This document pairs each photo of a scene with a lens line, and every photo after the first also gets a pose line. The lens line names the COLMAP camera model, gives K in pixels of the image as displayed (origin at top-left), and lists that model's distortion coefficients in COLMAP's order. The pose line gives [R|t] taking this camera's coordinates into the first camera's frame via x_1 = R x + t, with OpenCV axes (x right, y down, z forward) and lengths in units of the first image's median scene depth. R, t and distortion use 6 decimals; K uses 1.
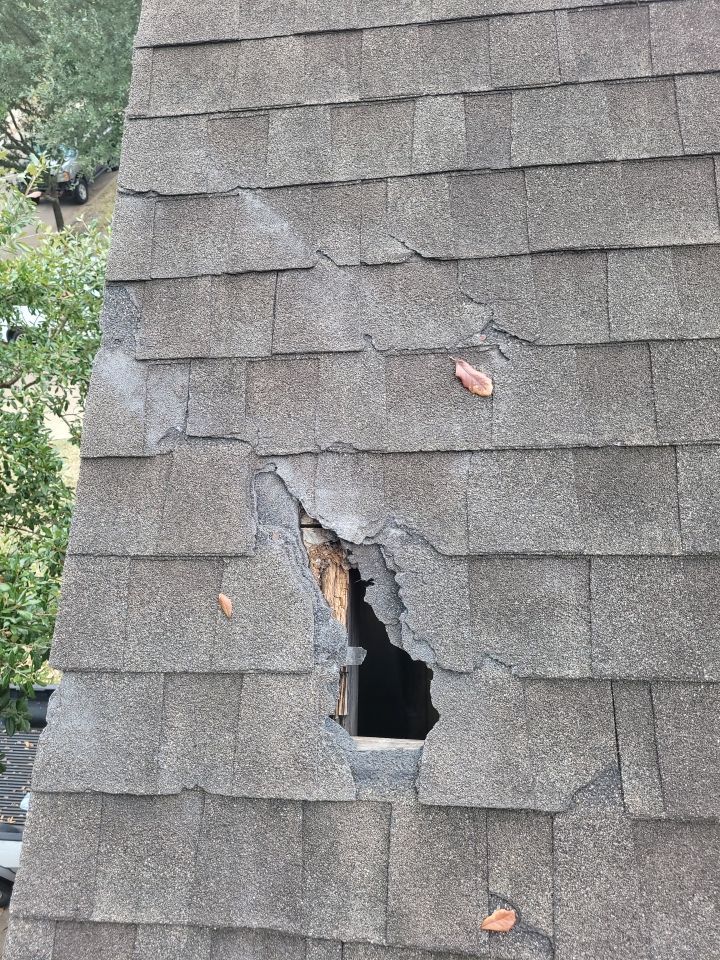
lens RADIAL K [[736.7, 0, 360.2], [0, 736.7, 455.5], [0, 0, 1]] dist [0.057403, -0.047437]
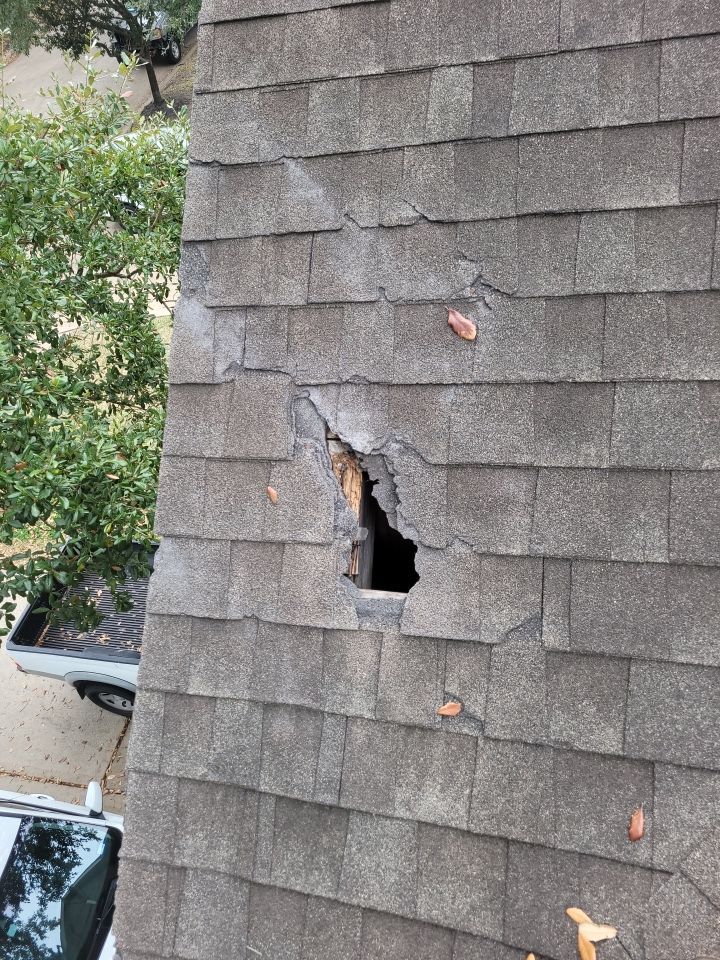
lens RADIAL K [[736.7, 0, 360.2], [0, 736.7, 455.5], [0, 0, 1]] dist [0.057403, -0.047437]
pose [[0.991292, 0.020826, -0.130021, 0.150929], [0.001899, 0.985050, 0.172259, -0.103230], [0.131665, -0.171006, 0.976433, -0.299944]]
